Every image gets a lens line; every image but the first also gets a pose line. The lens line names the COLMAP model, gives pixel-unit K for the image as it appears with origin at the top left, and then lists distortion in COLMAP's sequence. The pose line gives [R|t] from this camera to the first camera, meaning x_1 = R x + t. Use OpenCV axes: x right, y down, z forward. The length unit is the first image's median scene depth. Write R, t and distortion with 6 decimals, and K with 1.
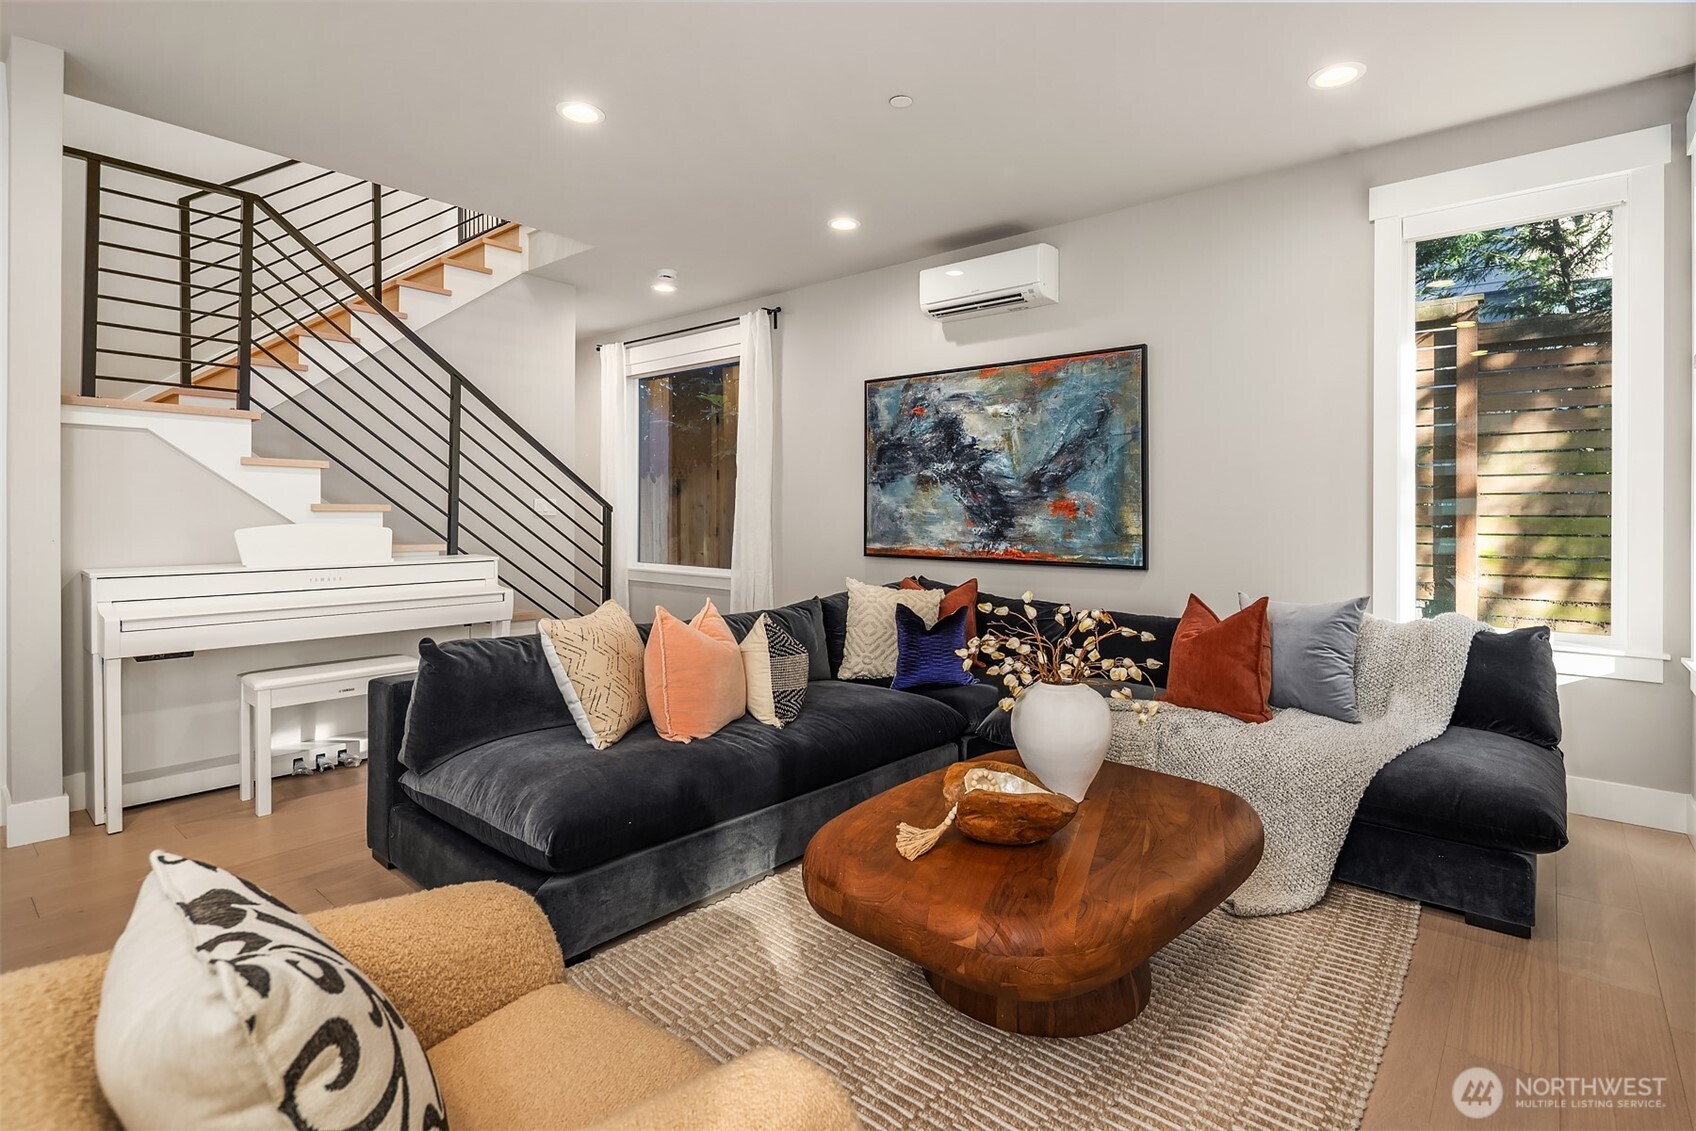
lens RADIAL K [[814.7, 0, 862.5], [0, 814.7, 538.6], [0, 0, 1]] dist [-0.001289, -0.000606]
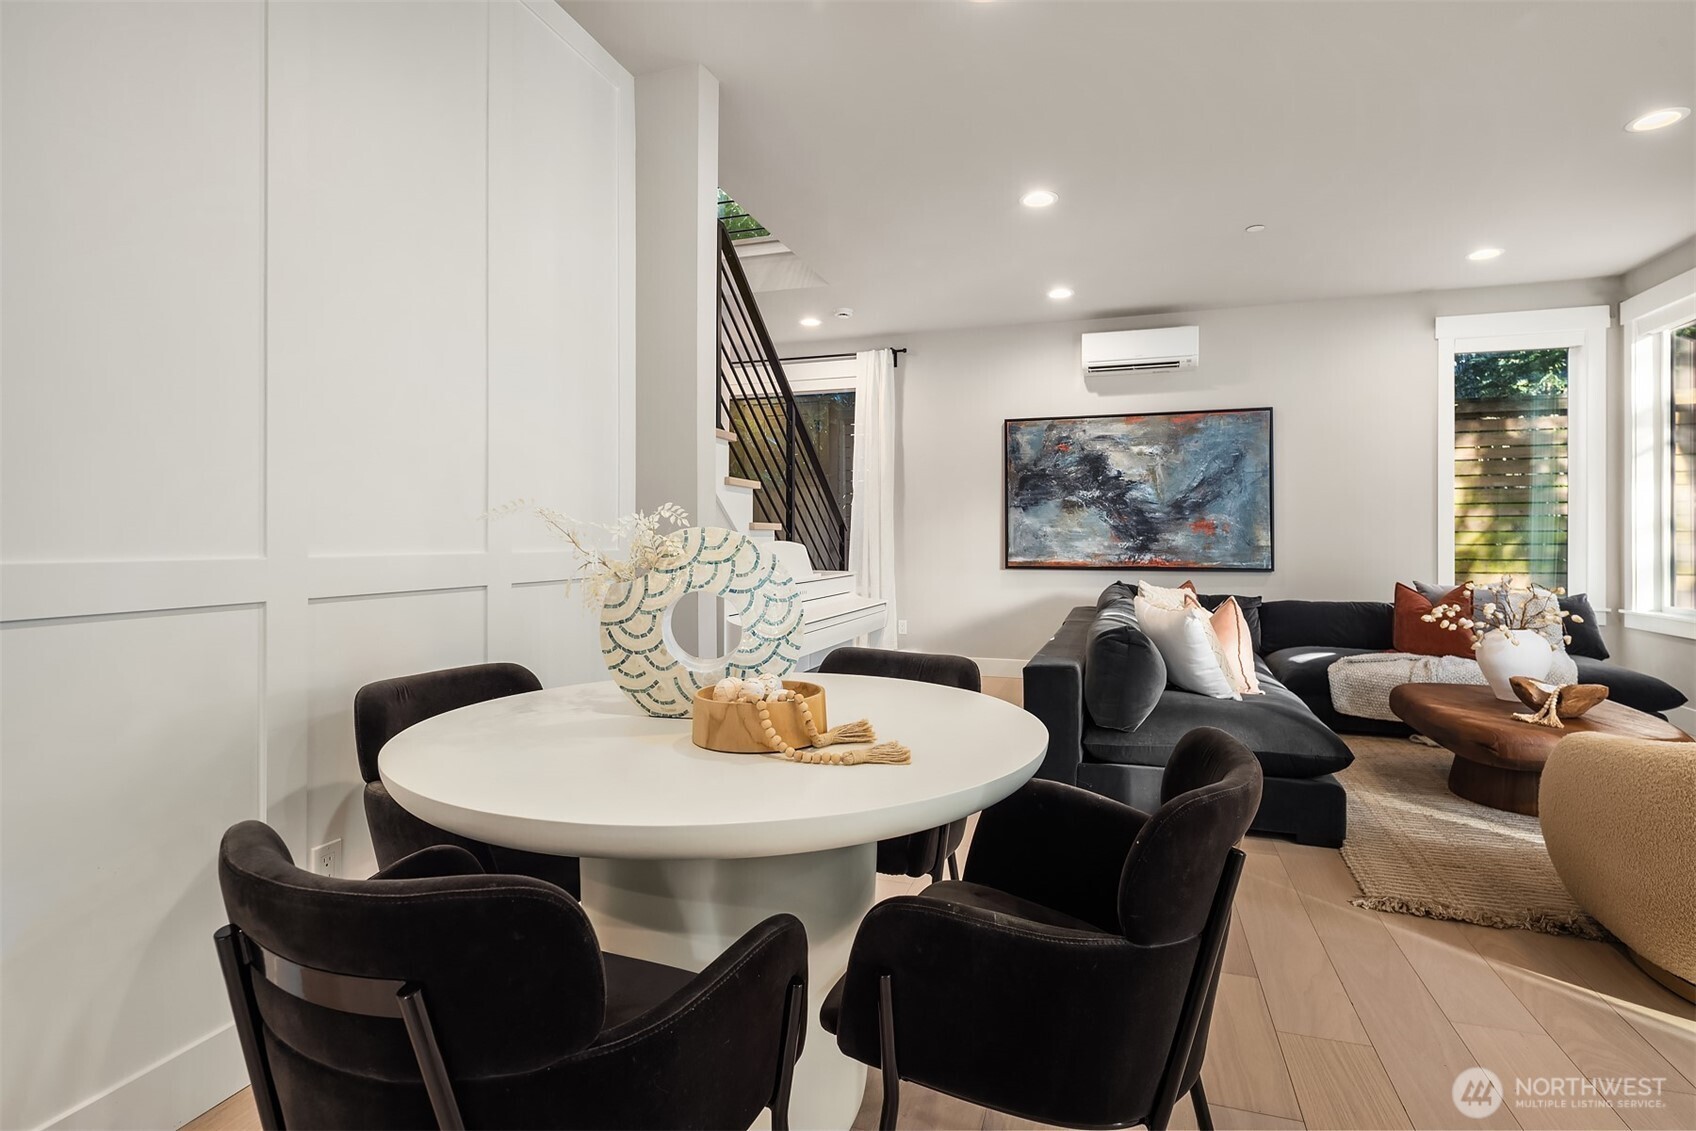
lens RADIAL K [[827.8, 0, 848.0], [0, 827.8, 565.5], [0, 0, 1]] dist [-0.003743, -0.000959]
pose [[0.932553, -0.018804, 0.360542, -0.737577], [0.017572, 0.999823, 0.006695, 0.006017], [-0.360604, 0.000092, 0.932719, -0.039256]]
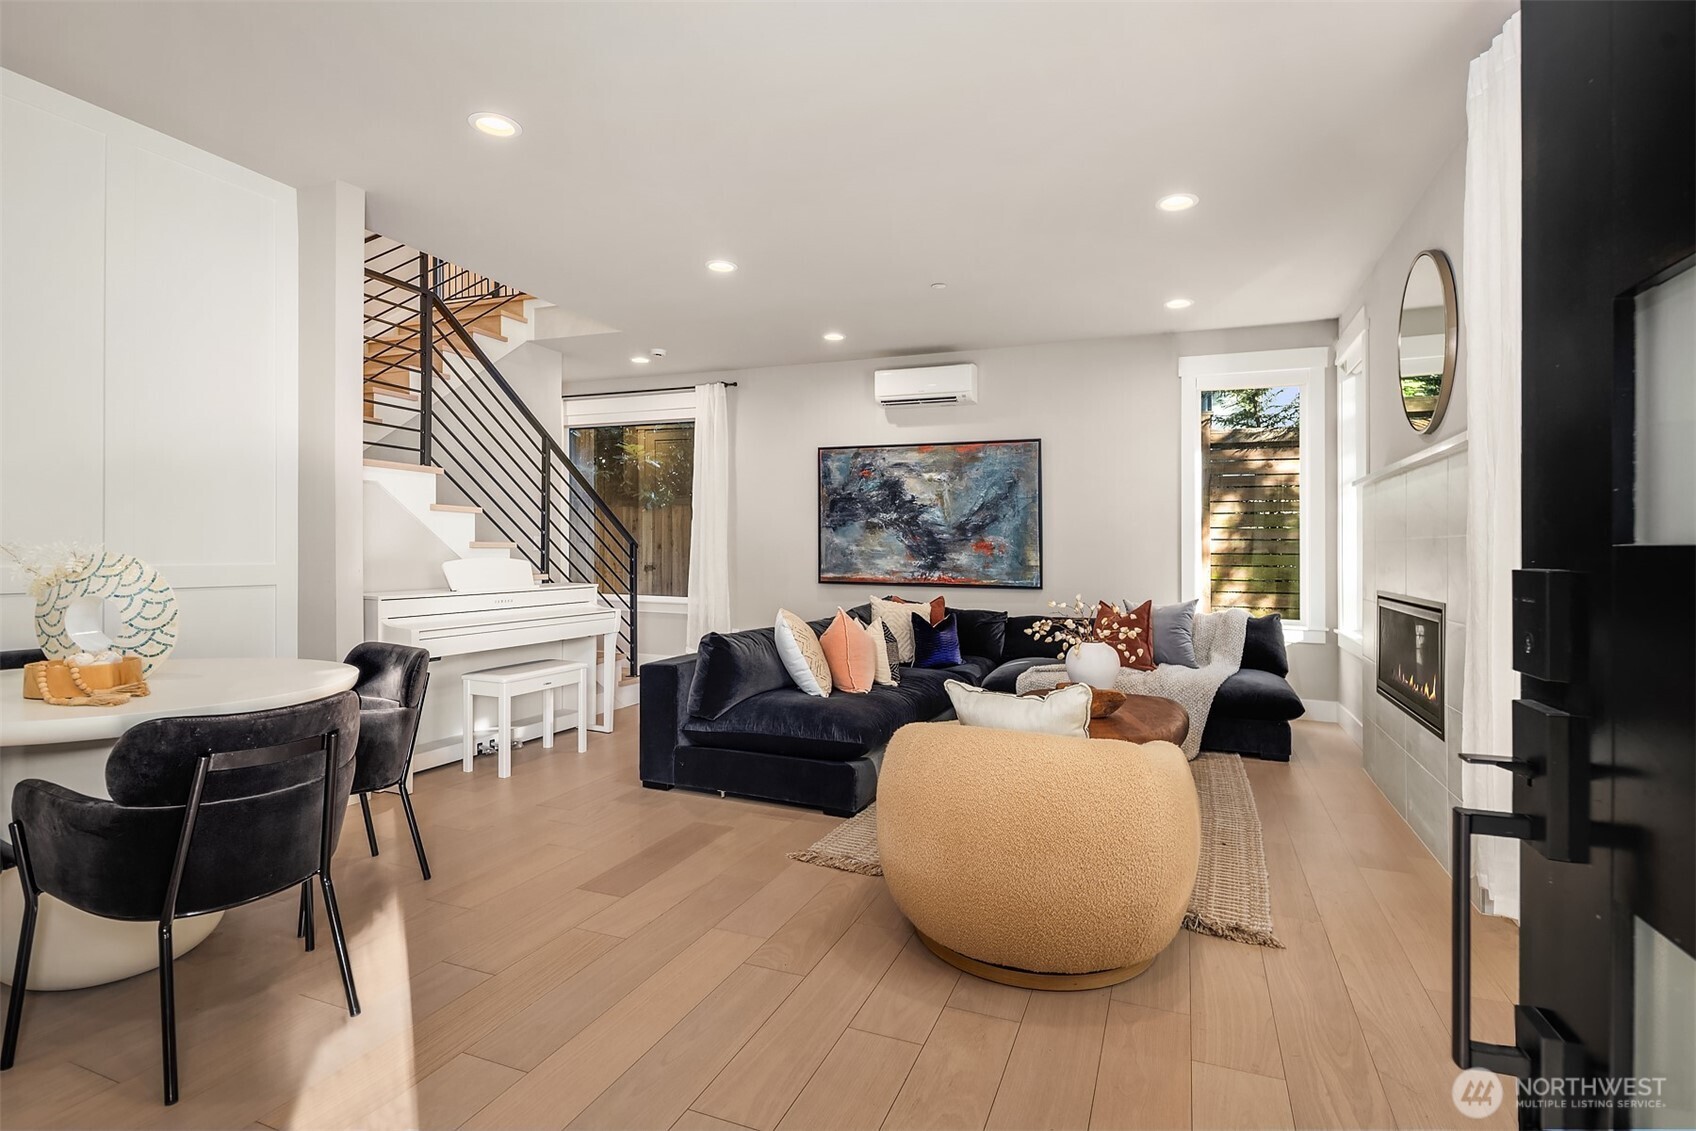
lens RADIAL K [[827.8, 0, 848.0], [0, 827.8, 565.5], [0, 0, 1]] dist [-0.003743, -0.000959]
pose [[0.951147, -0.002078, 0.308730, -0.410994], [0.005155, 0.999945, -0.009149, 0.006386], [-0.308694, 0.010294, 0.951106, -0.300564]]
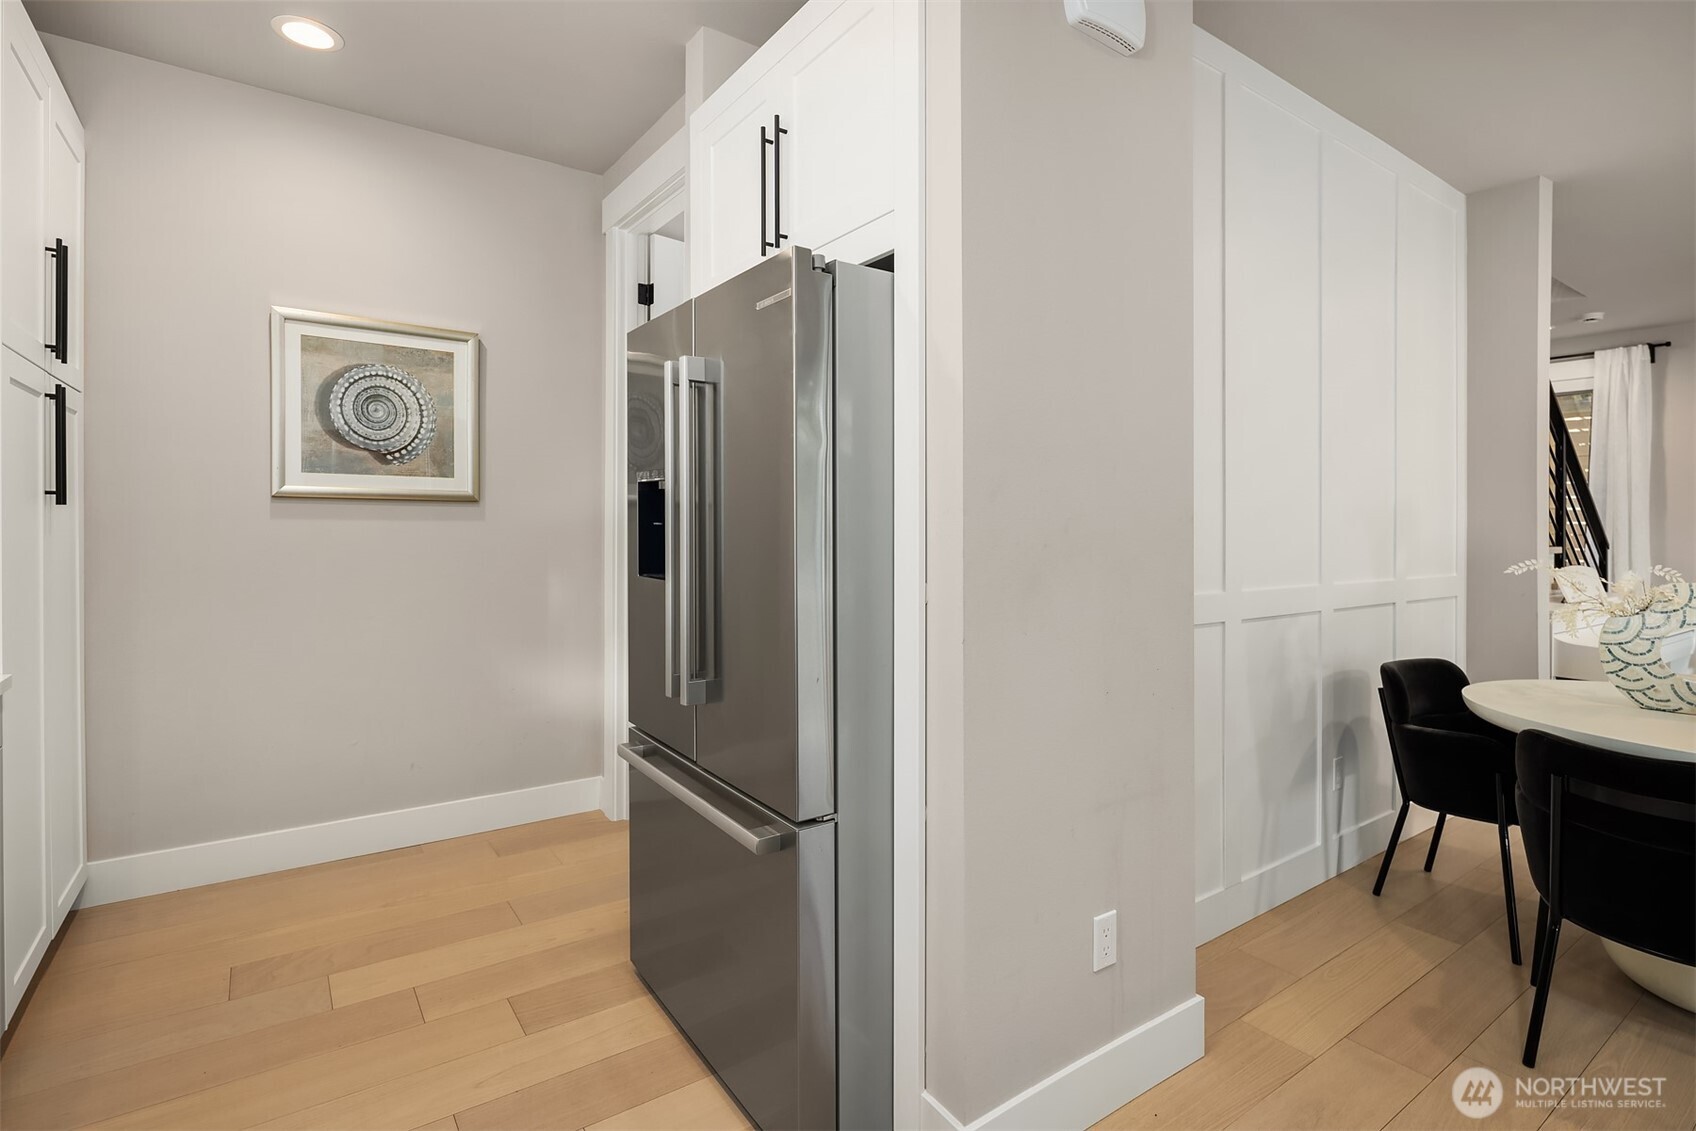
lens RADIAL K [[821.9, 0, 844.2], [0, 821.9, 526.5], [0, 0, 1]] dist [-0.002966, -0.001549]
pose [[0.964372, 0.006160, -0.264479, -1.019861], [-0.012905, 0.999634, -0.023770, -0.023180], [0.264236, 0.026337, 0.964098, -0.297619]]
